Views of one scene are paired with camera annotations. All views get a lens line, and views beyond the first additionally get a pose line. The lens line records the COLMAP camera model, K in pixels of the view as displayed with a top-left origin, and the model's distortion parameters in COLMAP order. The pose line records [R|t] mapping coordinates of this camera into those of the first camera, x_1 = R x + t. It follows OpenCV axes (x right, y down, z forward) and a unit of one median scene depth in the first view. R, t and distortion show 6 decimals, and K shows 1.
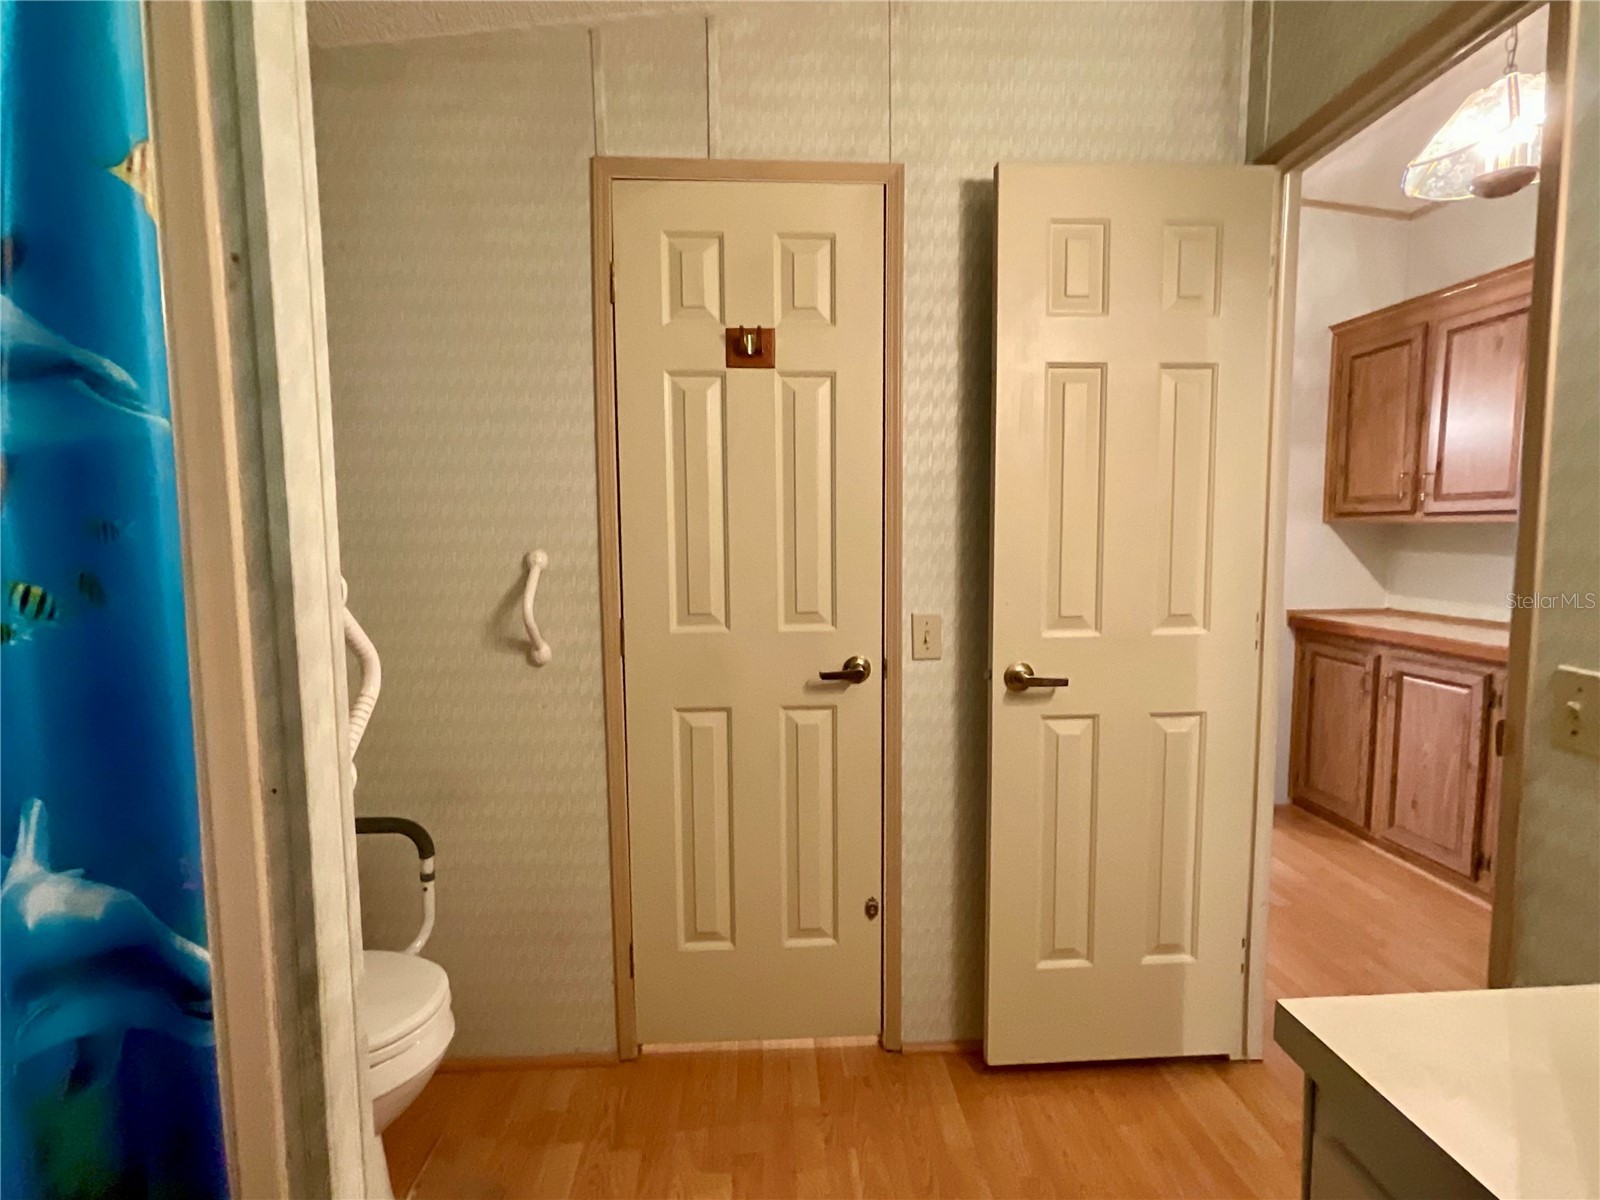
lens RADIAL K [[764.0, 0, 798.0], [0, 764.0, 600.9], [0, 0, 1]] dist [-0.011236, 0.010562]
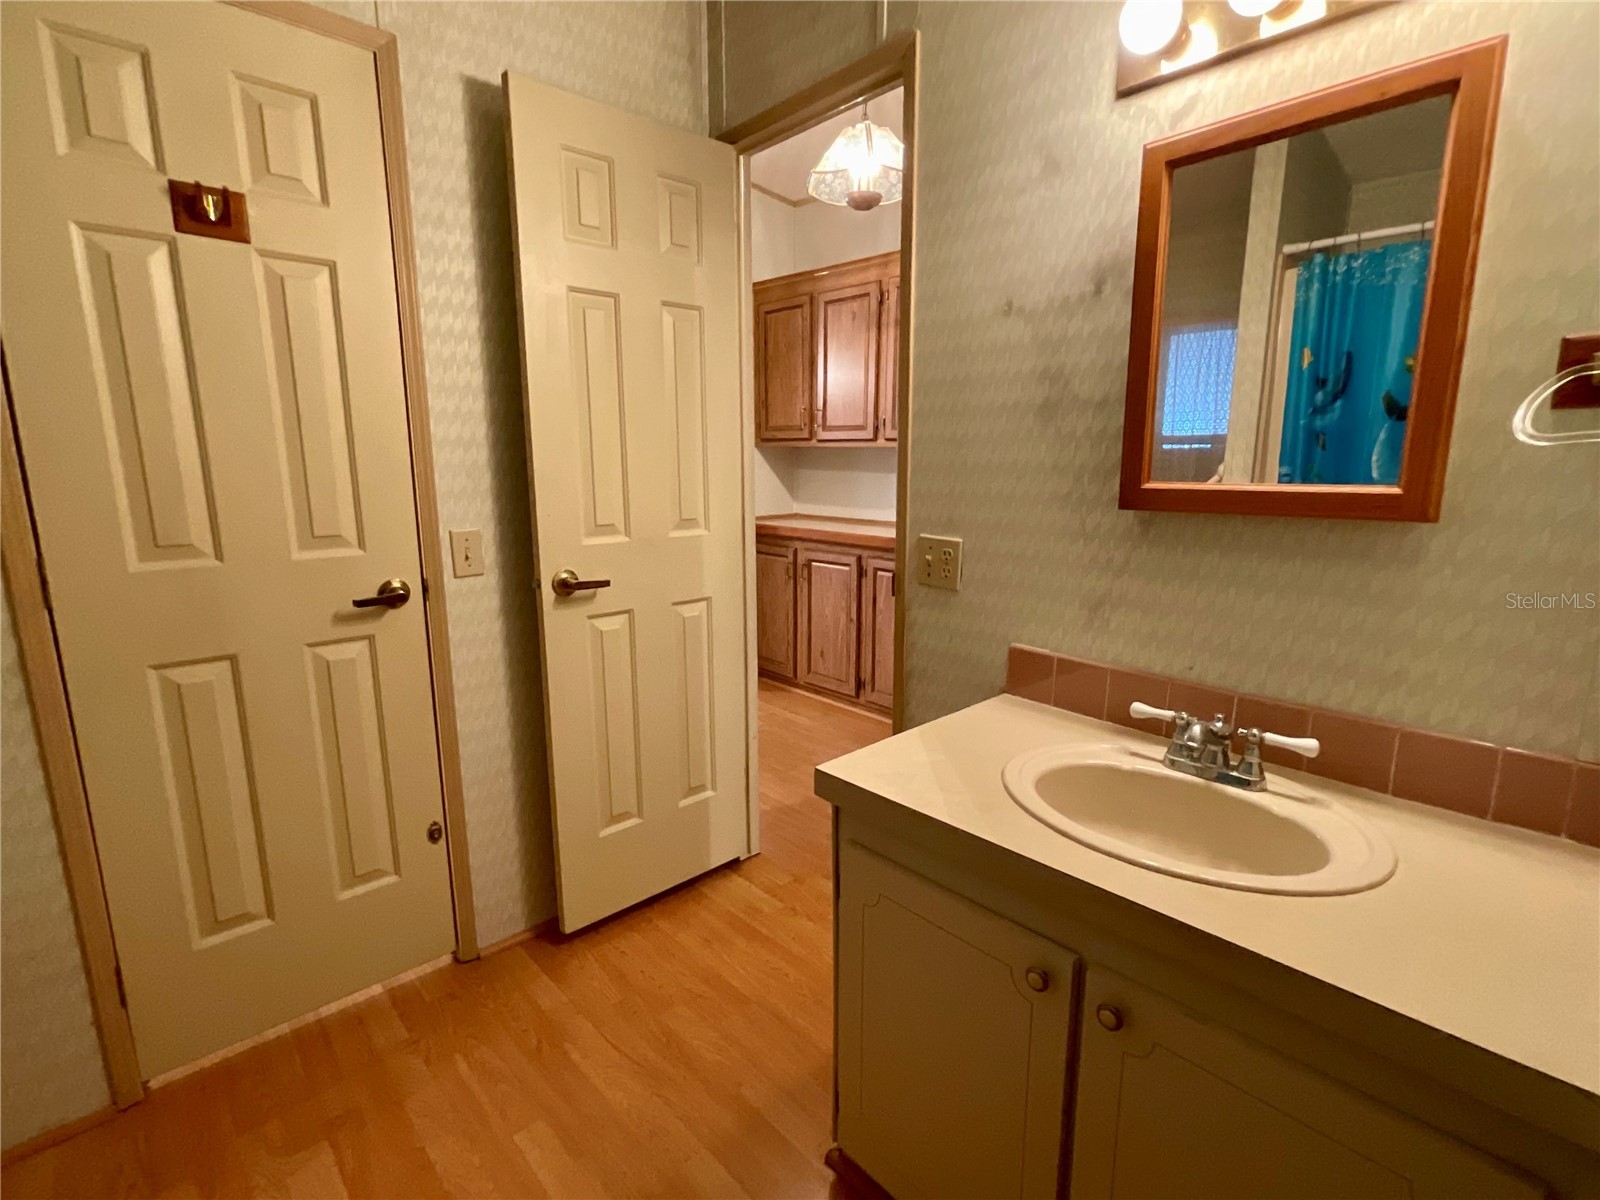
lens RADIAL K [[762.4, 0, 798.4], [0, 762.4, 602.4], [0, 0, 1]] dist [-0.010091, 0.007609]
pose [[0.767410, -0.114021, 0.630937, -0.134733], [0.050807, 0.991780, 0.117436, 0.015653], [-0.639140, -0.058065, 0.766895, -0.041267]]
